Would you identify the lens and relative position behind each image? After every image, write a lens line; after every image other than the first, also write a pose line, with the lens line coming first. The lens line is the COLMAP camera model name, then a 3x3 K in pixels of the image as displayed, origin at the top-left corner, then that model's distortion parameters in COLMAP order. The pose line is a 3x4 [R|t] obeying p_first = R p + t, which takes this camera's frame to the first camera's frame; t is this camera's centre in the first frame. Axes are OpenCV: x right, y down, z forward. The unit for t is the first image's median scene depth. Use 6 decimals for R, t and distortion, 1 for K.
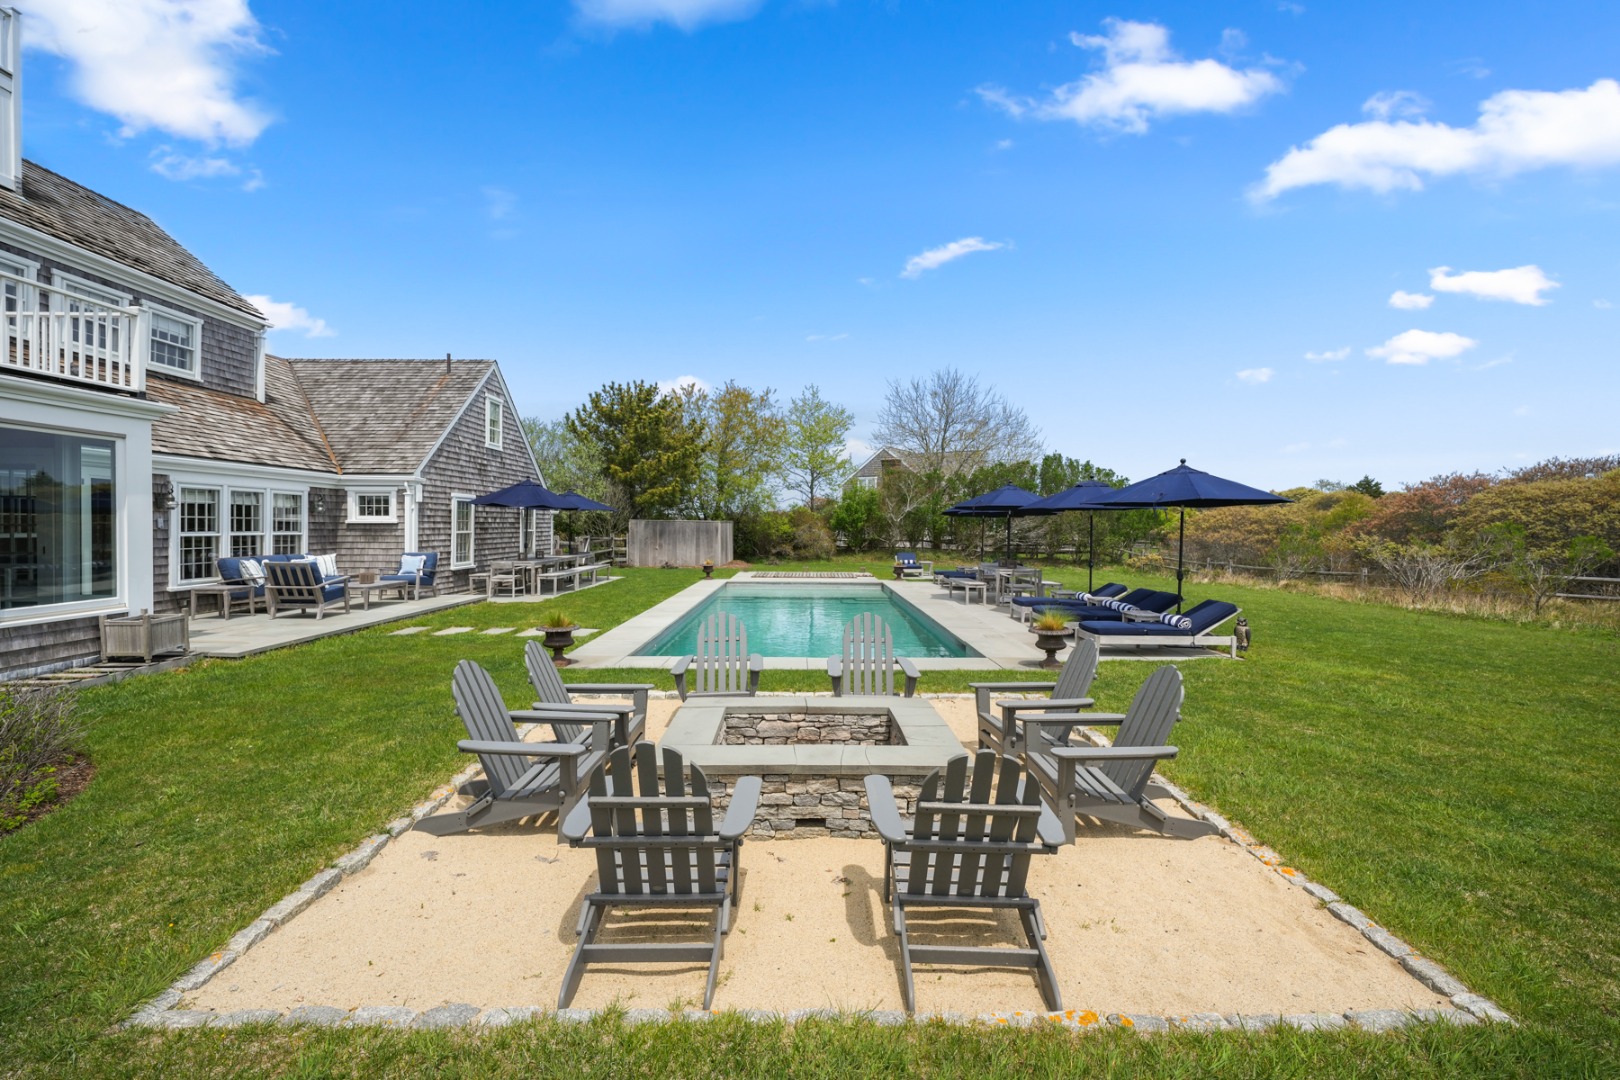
lens RADIAL K [[690.9, 0, 807.4], [0, 690.9, 537.0], [0, 0, 1]] dist [-0.000391, 0.000180]
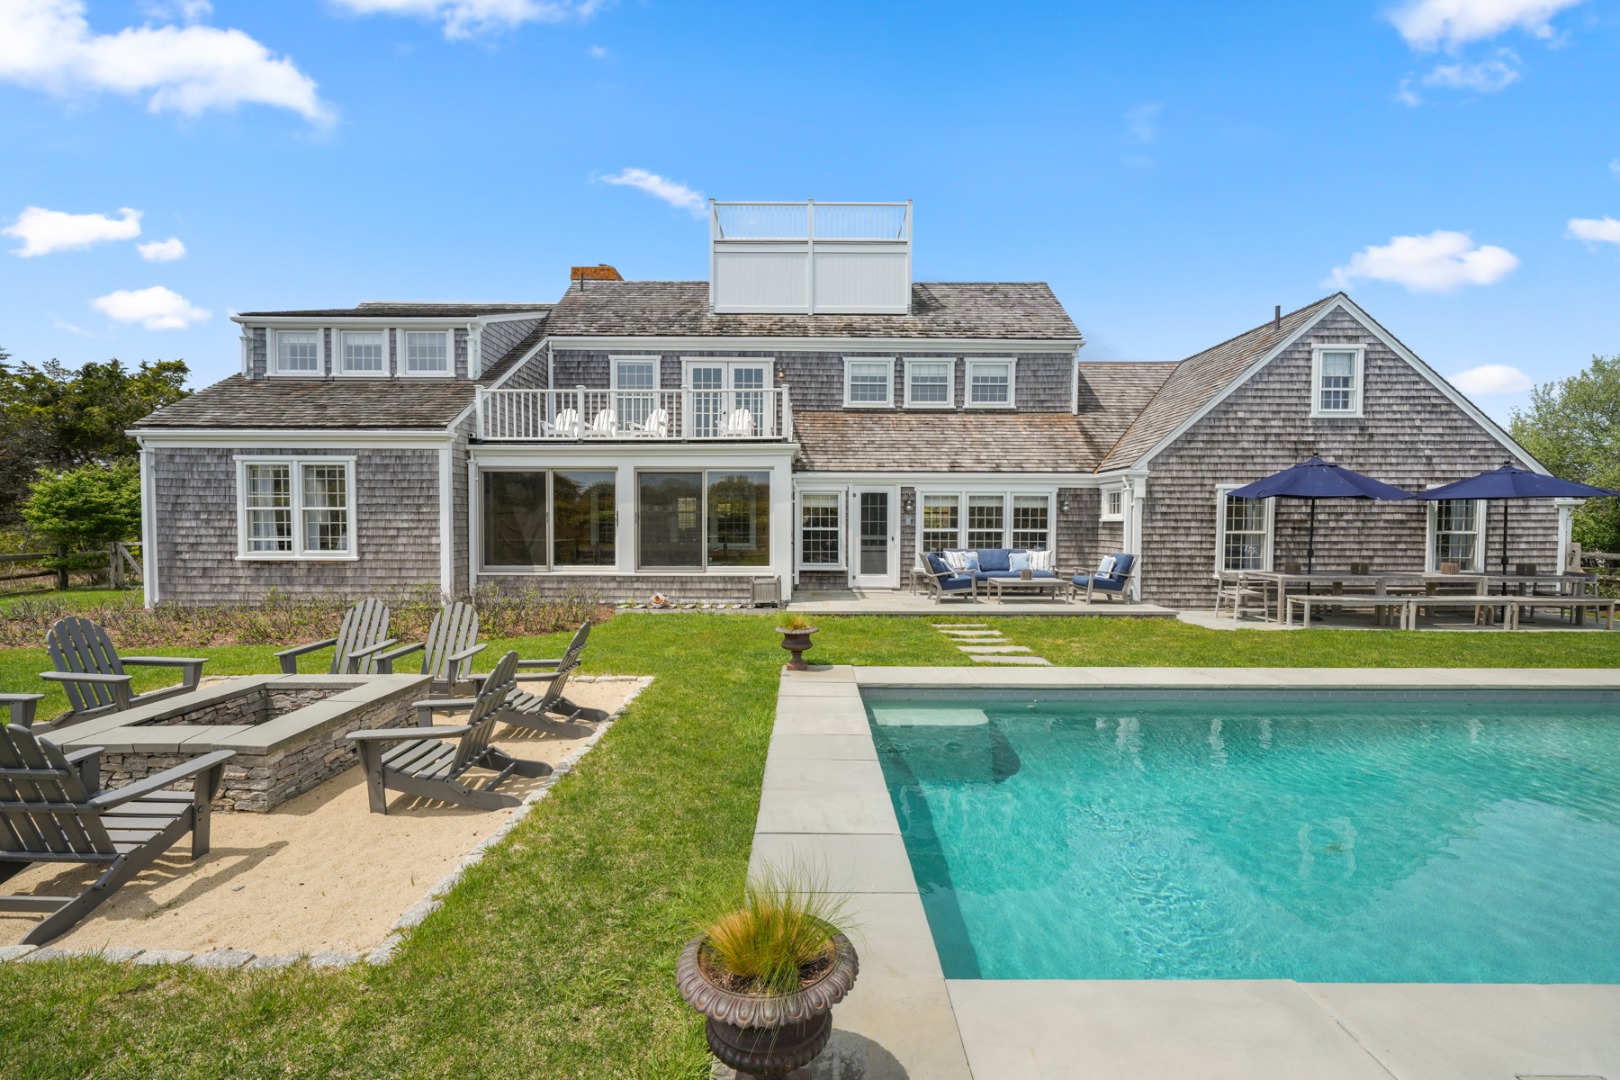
lens RADIAL K [[690.9, 0, 813.3], [0, 690.9, 536.6], [0, 0, 1]] dist [-0.000391, 0.000180]
pose [[-0.006804, 0.017635, -0.999821, 0.336307], [-0.019551, 0.999651, 0.017765, -0.007704], [0.999786, 0.019668, -0.006457, 0.585037]]
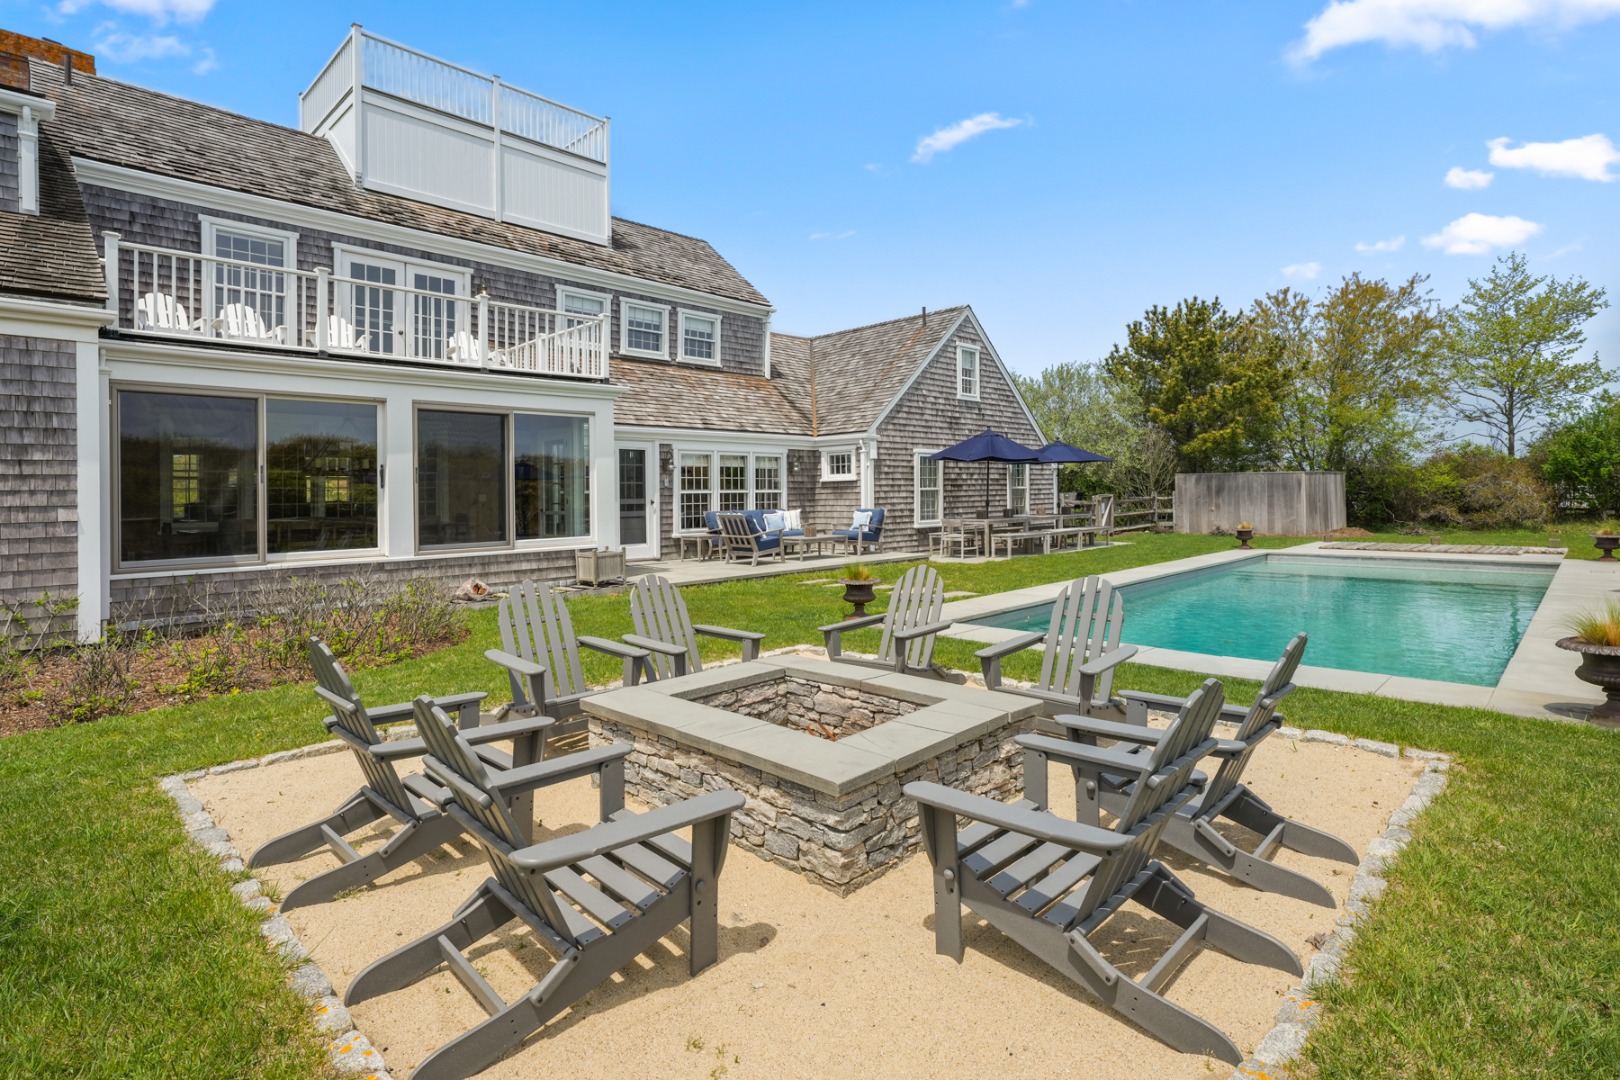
lens RADIAL K [[803.4, 0, 824.5], [0, 803.4, 483.2], [0, 0, 1]] dist [0.001157, -0.000961]
pose [[0.714400, -0.025973, -0.699255, 0.204168], [0.008273, 0.999555, -0.028674, 0.017857], [0.699688, 0.014700, 0.714297, 0.115385]]
